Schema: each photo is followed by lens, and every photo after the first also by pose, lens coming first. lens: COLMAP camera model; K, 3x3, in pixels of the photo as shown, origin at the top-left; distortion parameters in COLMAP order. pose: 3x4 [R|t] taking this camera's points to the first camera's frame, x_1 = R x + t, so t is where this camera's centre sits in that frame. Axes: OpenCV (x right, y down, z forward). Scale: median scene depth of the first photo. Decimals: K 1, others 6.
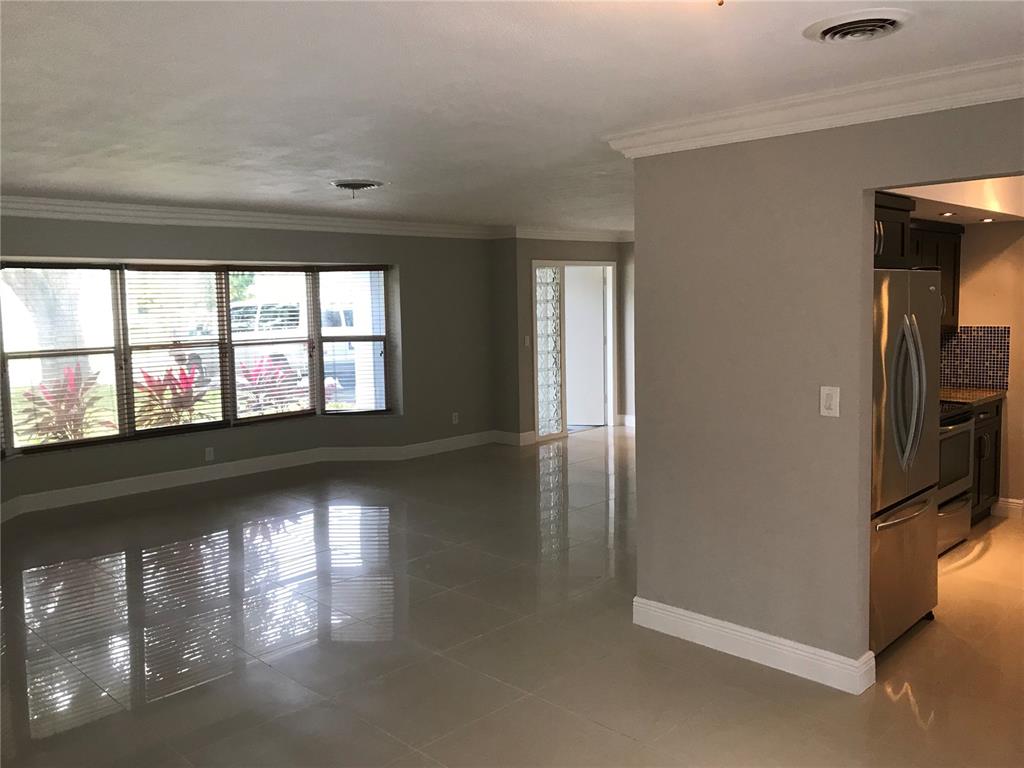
lens RADIAL K [[848.9, 0, 513.5], [0, 848.9, 380.9], [0, 0, 1]] dist [0.019993, -0.006272]
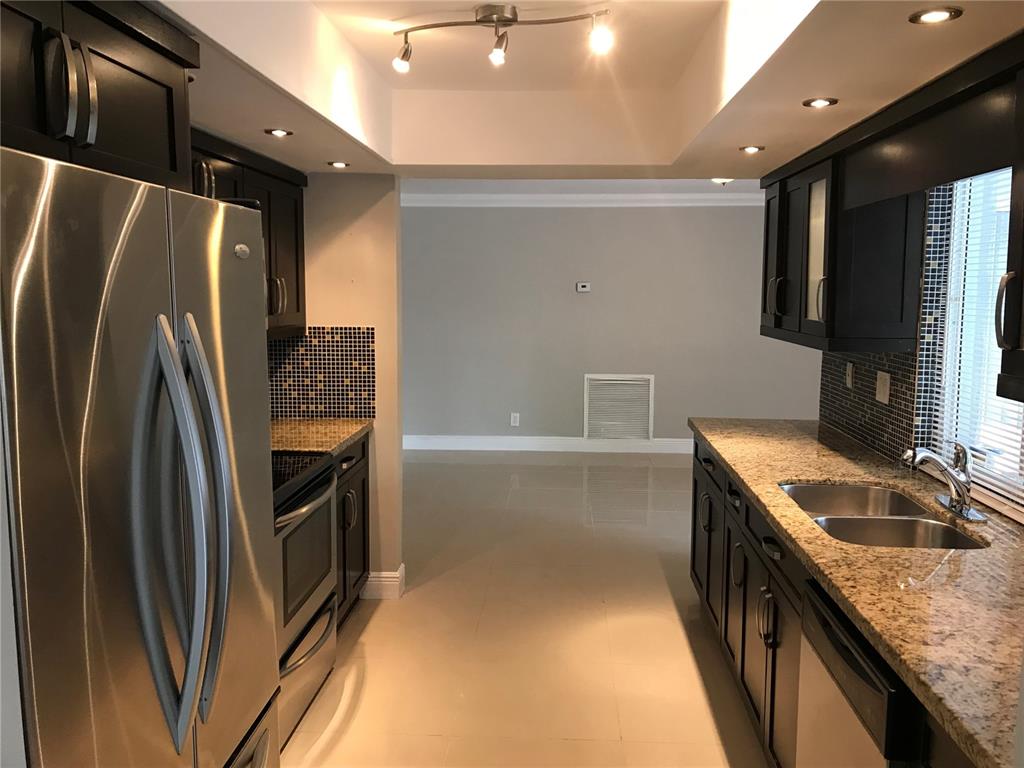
lens RADIAL K [[848.9, 0, 512.6], [0, 848.9, 394.2], [0, 0, 1]] dist [0.019993, -0.006272]
pose [[0.755832, -0.053418, 0.652583, 0.215675], [0.032774, 0.998504, 0.043775, -0.035938], [-0.653945, -0.011699, 0.756451, 0.408233]]
